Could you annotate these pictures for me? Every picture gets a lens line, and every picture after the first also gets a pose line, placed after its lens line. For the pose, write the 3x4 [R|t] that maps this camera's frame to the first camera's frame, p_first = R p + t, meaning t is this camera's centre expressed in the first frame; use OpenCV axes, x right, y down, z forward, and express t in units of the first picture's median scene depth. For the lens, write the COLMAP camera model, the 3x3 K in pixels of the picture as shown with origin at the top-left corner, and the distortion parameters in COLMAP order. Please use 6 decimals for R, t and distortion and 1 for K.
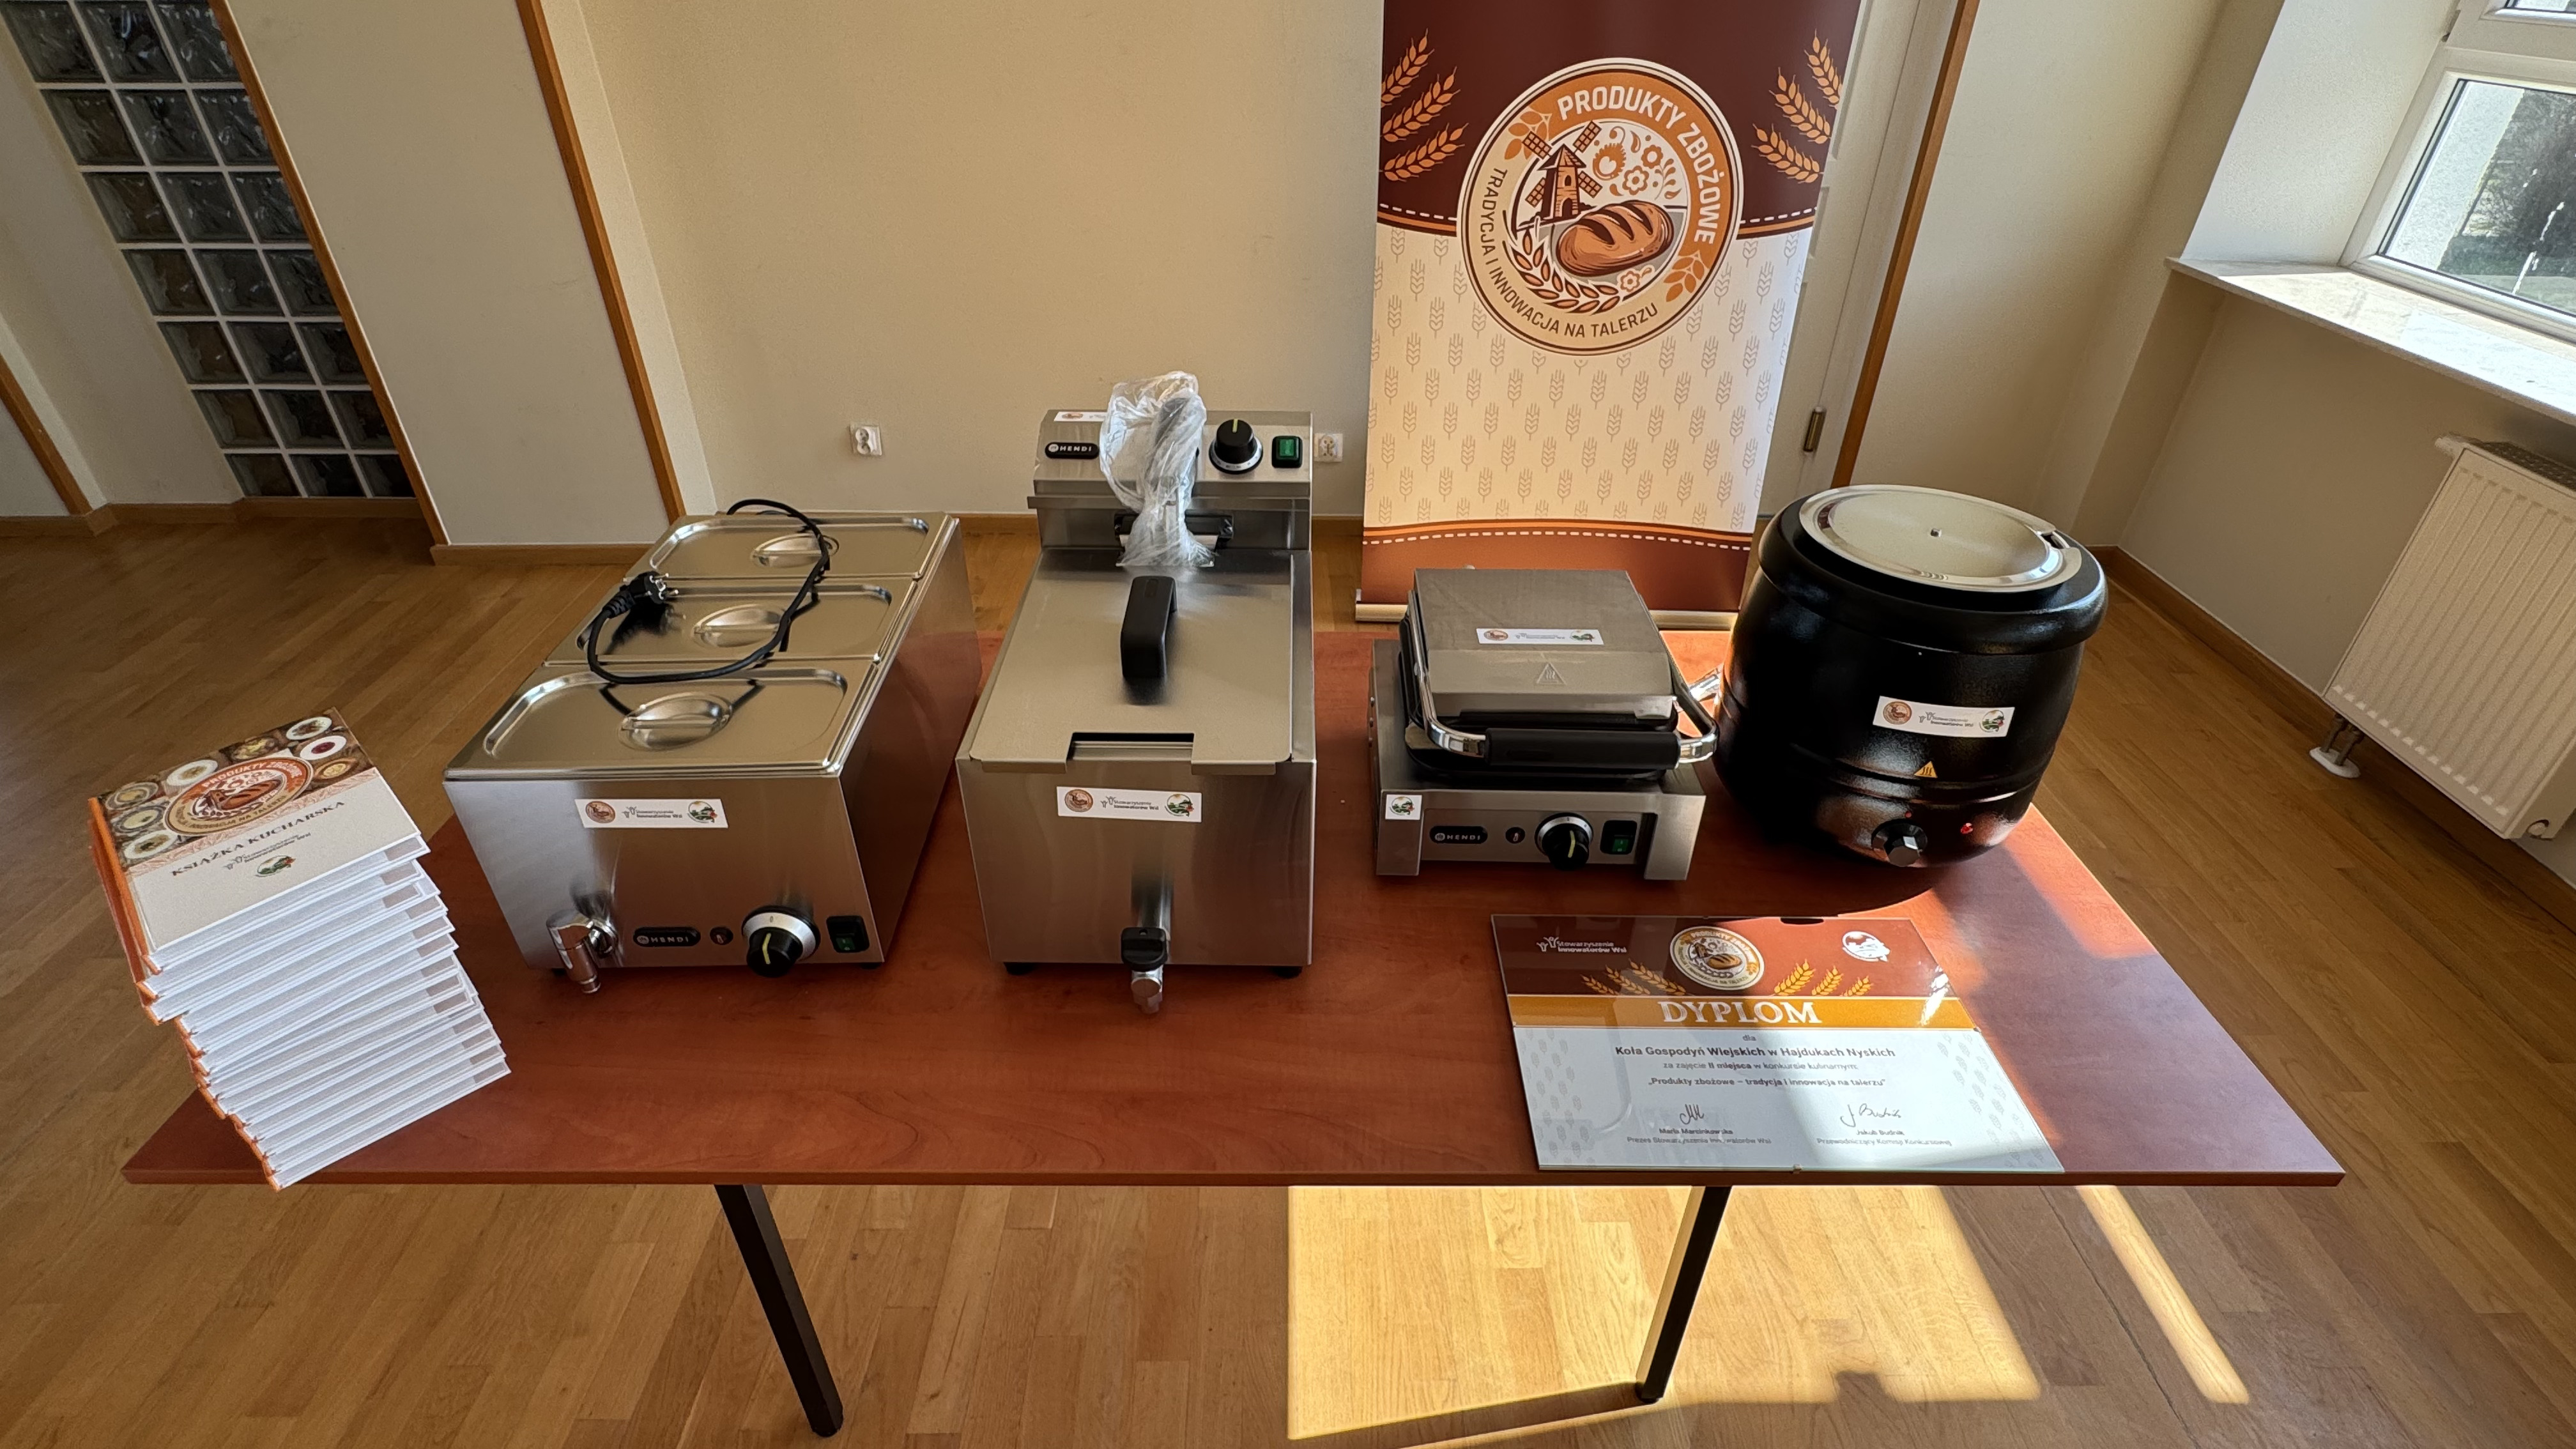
lens RADIAL K [[1176.7, 0, 1288.0], [0, 1176.7, 724.5], [0, 0, 1]] dist [-0.015258, 0.000314]
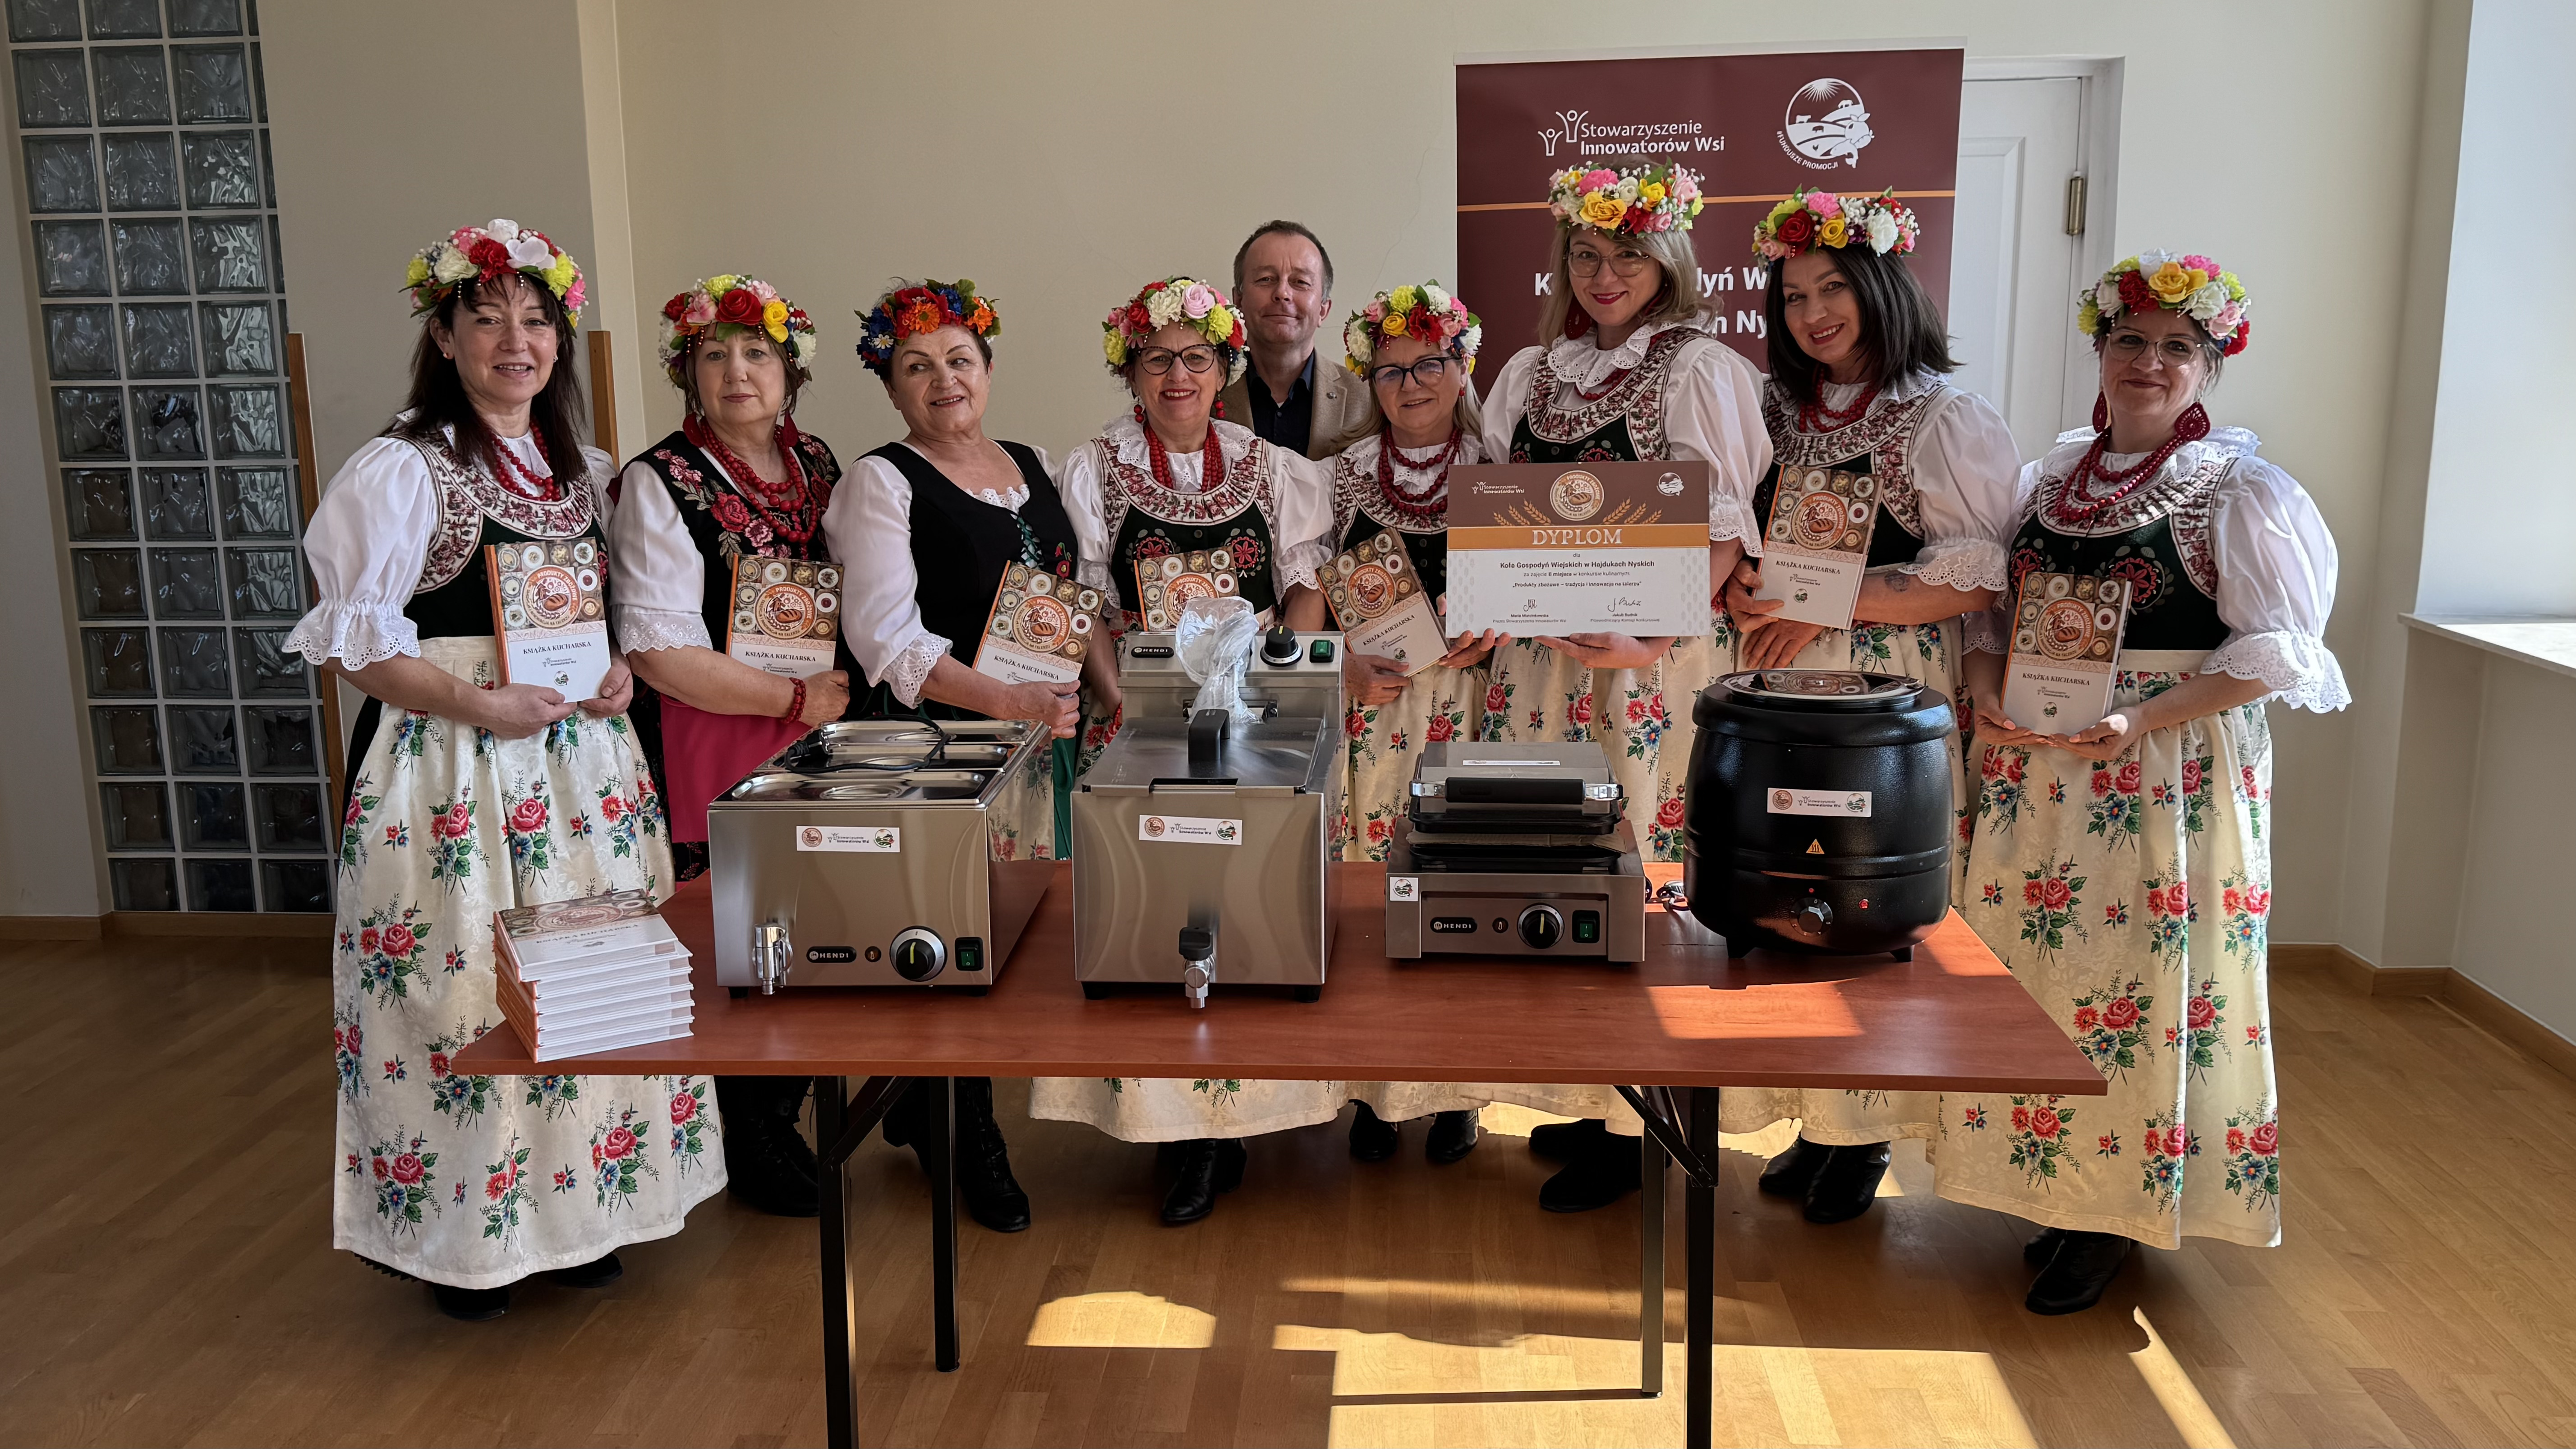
lens RADIAL K [[2039.9, 0, 1288.0], [0, 2039.9, 724.5], [0, 0, 1]] dist [0.002385, -0.066207]
pose [[0.997339, -0.002746, -0.072856, 0.090056], [-0.026090, 0.919670, -0.391824, 0.515048], [0.068080, 0.392683, 0.917151, -0.721459]]
